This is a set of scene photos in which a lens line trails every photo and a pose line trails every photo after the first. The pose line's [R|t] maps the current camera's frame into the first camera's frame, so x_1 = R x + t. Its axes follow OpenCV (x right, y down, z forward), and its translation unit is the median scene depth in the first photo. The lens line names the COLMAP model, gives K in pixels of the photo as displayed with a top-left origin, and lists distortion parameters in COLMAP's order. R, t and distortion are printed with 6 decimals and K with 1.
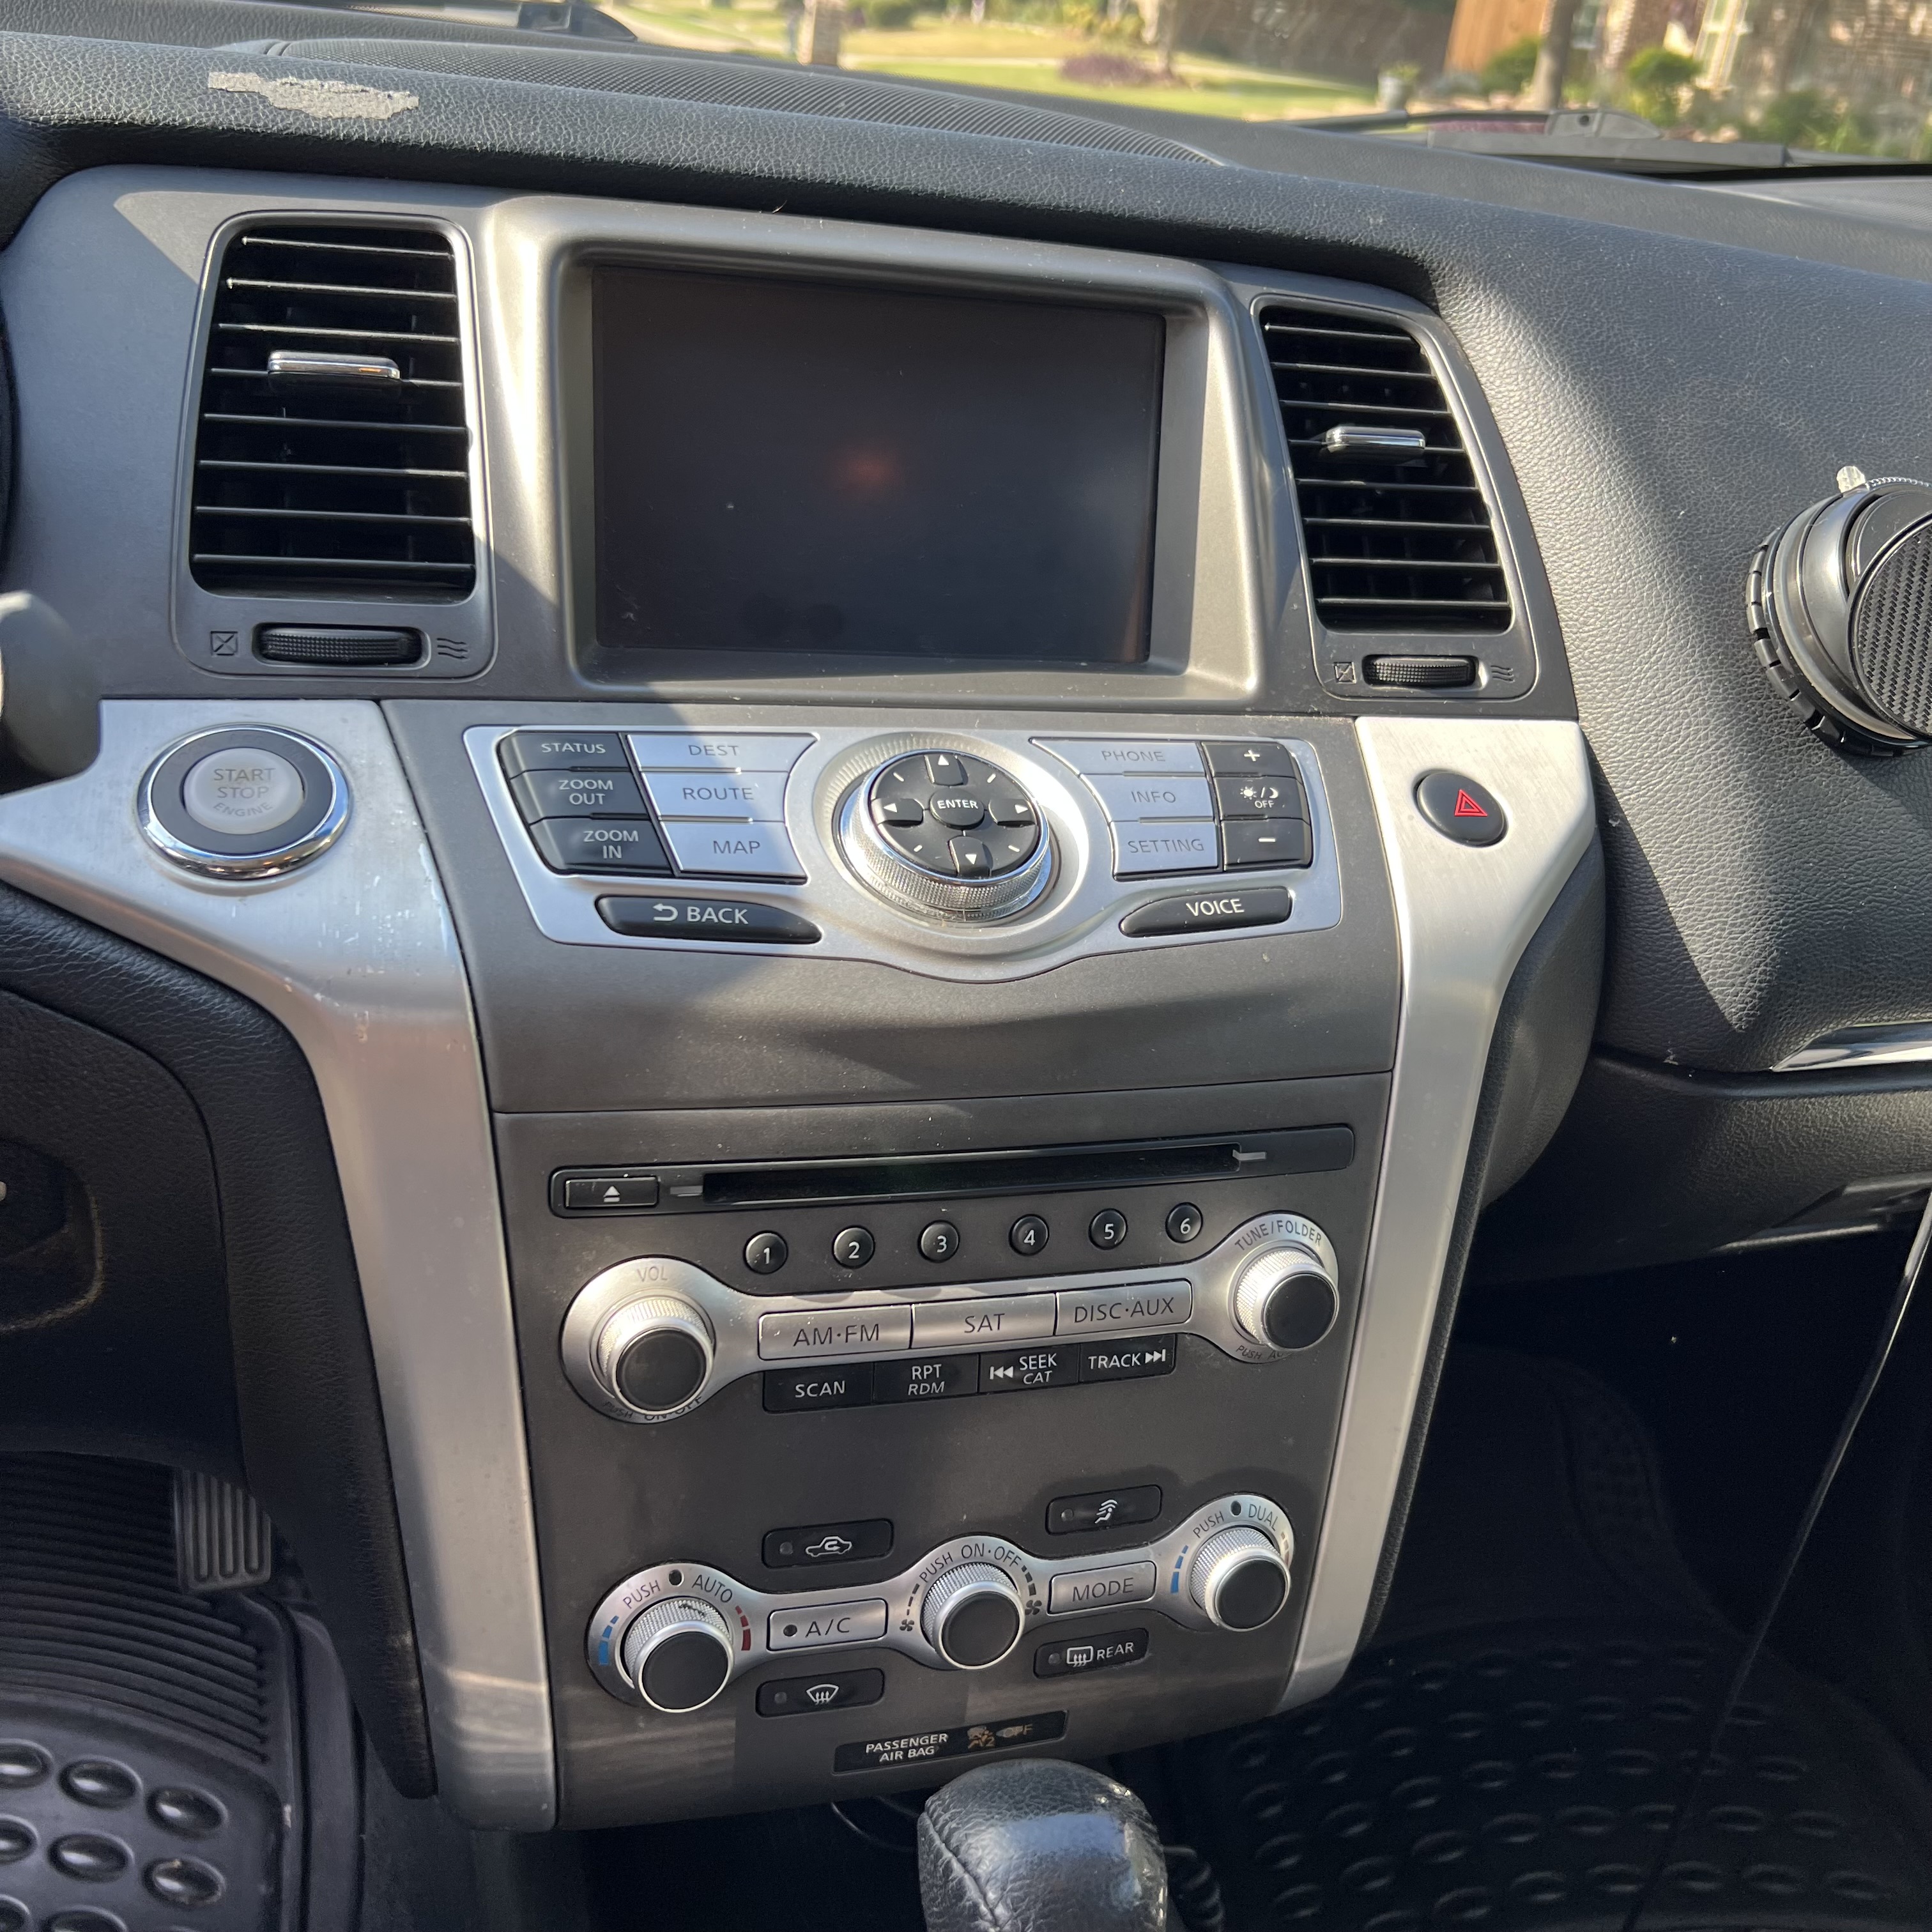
lens RADIAL K [[2004.6, 0, 971.6], [0, 2004.6, 968.0], [0, 0, 1]] dist [0.032493, 0.000000]
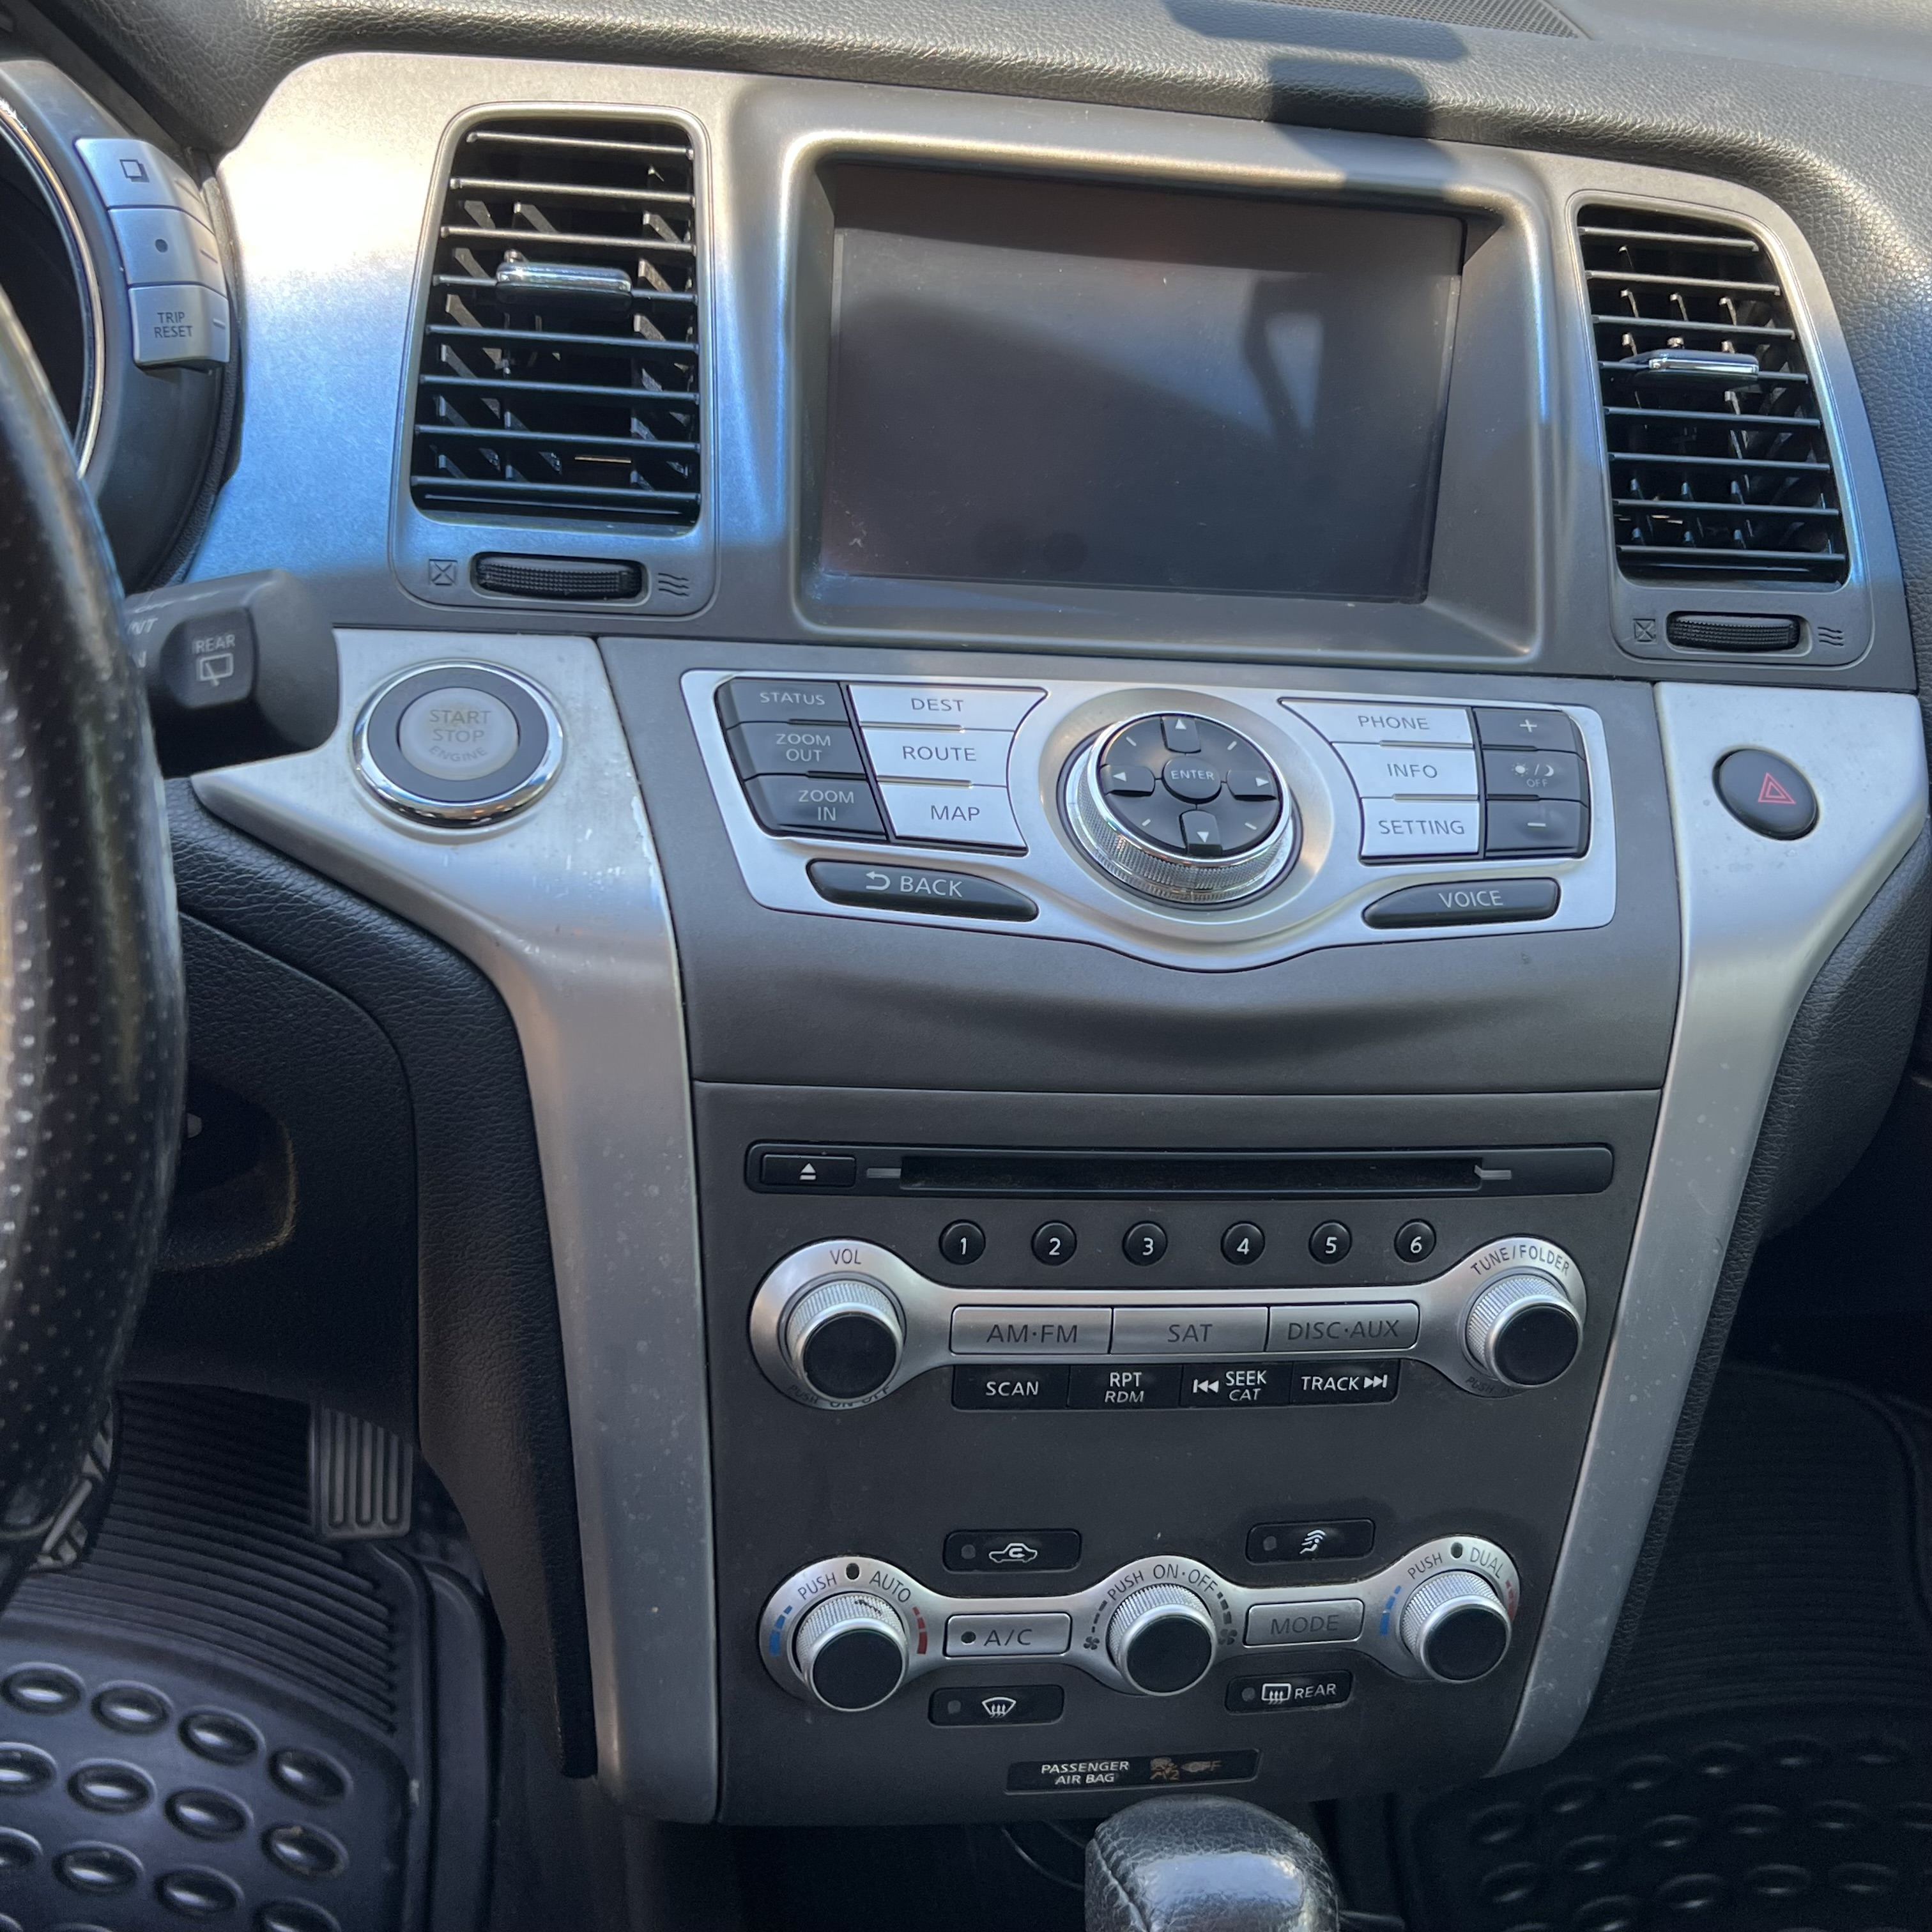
lens RADIAL K [[2473.1, 0, 987.8], [0, 2473.1, 925.3], [0, 0, 1]] dist [0.065443, 0.000000]
pose [[0.993095, 0.059001, -0.101393, 0.017167], [-0.055543, 0.997785, 0.036600, -0.047433], [0.103328, -0.030716, 0.994173, -0.148731]]
